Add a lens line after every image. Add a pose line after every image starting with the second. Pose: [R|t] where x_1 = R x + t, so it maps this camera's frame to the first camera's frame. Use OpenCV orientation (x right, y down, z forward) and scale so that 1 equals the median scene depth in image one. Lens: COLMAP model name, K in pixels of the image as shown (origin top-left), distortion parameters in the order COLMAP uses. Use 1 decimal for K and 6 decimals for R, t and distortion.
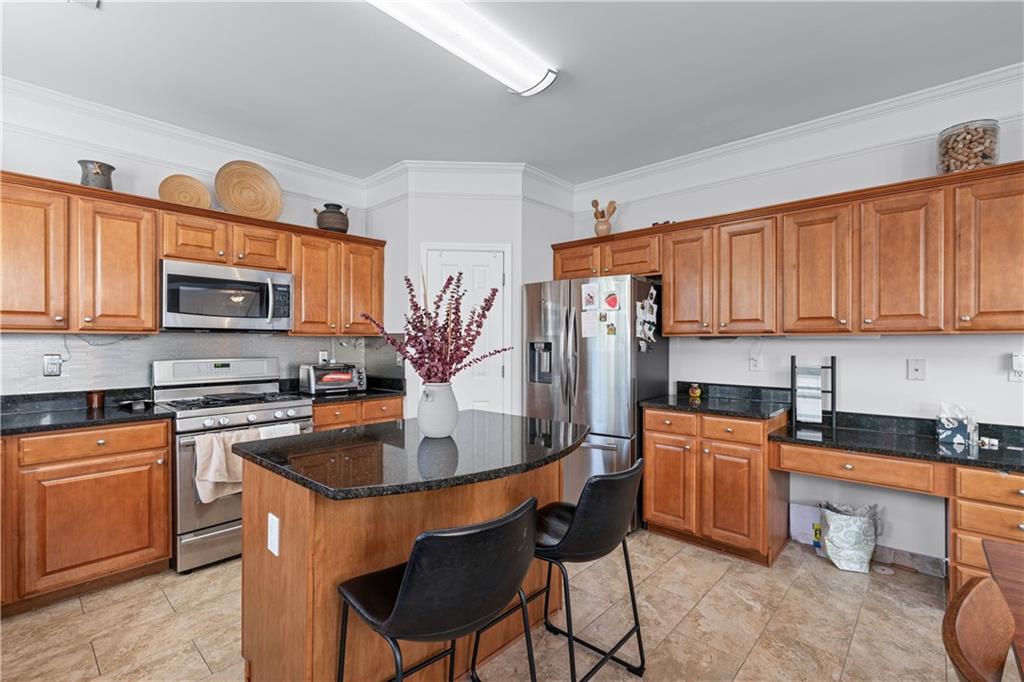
lens RADIAL K [[461.4, 0, 512.0], [0, 461.4, 341.0], [0, 0, 1]] dist [0.000594, 0.000196]
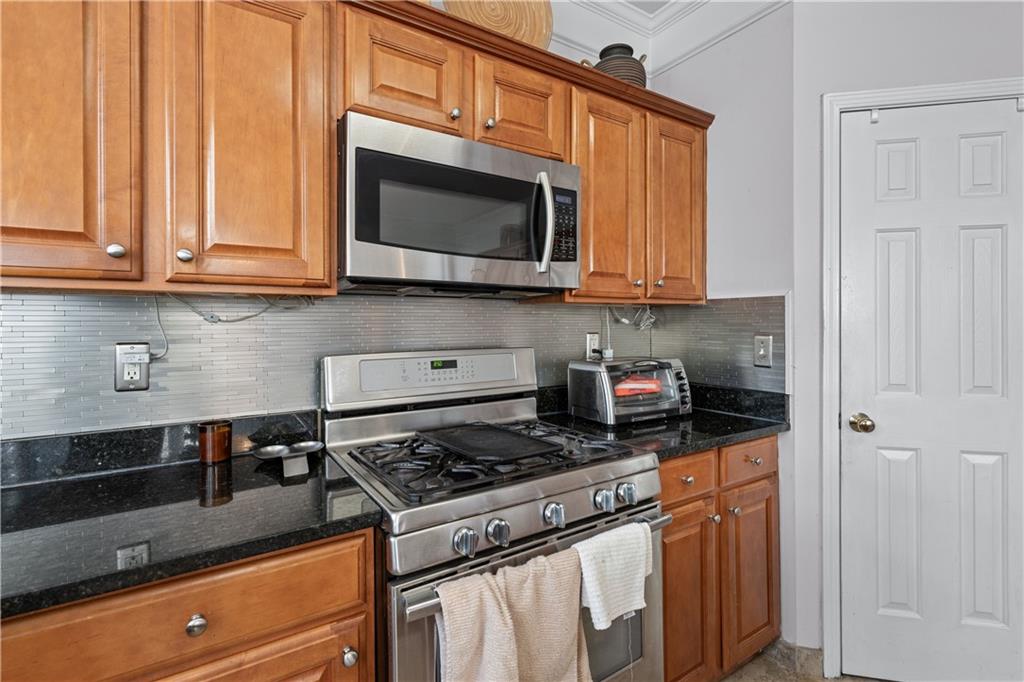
lens RADIAL K [[477.9, 0, 510.8], [0, 477.9, 318.2], [0, 0, 1]] dist [-0.001733, -0.000710]
pose [[0.966910, -0.003584, -0.255091, -0.450545], [0.003011, 0.999992, -0.002634, 0.007038], [0.255098, 0.001779, 0.966914, 0.557348]]
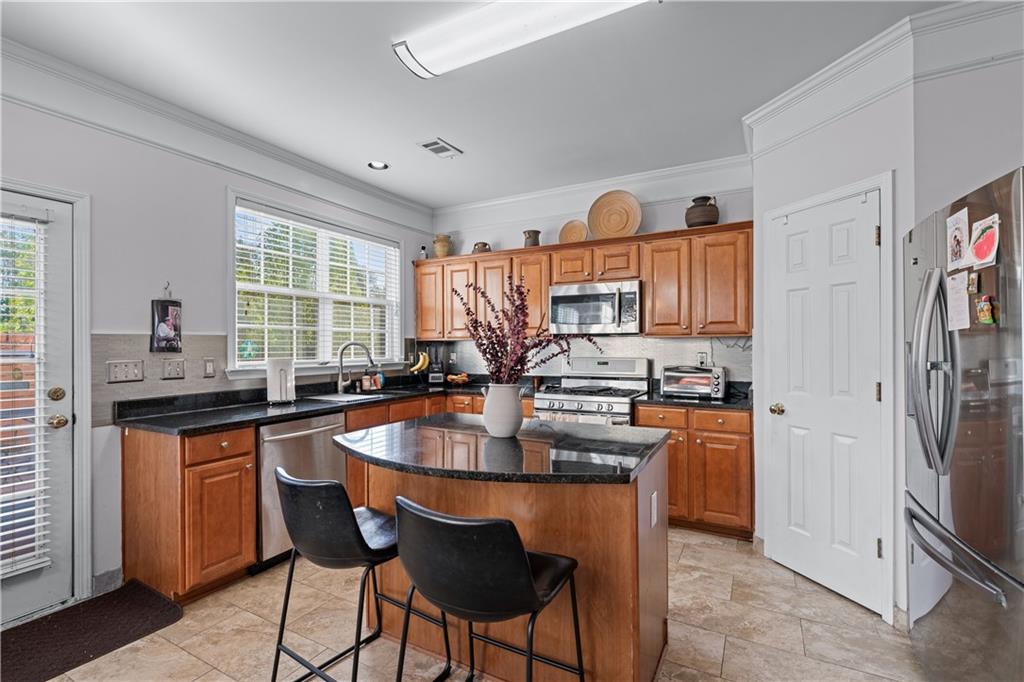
lens RADIAL K [[452.3, 0, 512.0], [0, 452.3, 341.0], [0, 0, 1]] dist [-0.000268, -0.000064]
pose [[0.227084, -0.011517, -0.973807, 0.517748], [0.007384, 0.999922, -0.010104, 0.004096], [0.973847, -0.004896, 0.227151, 0.505231]]
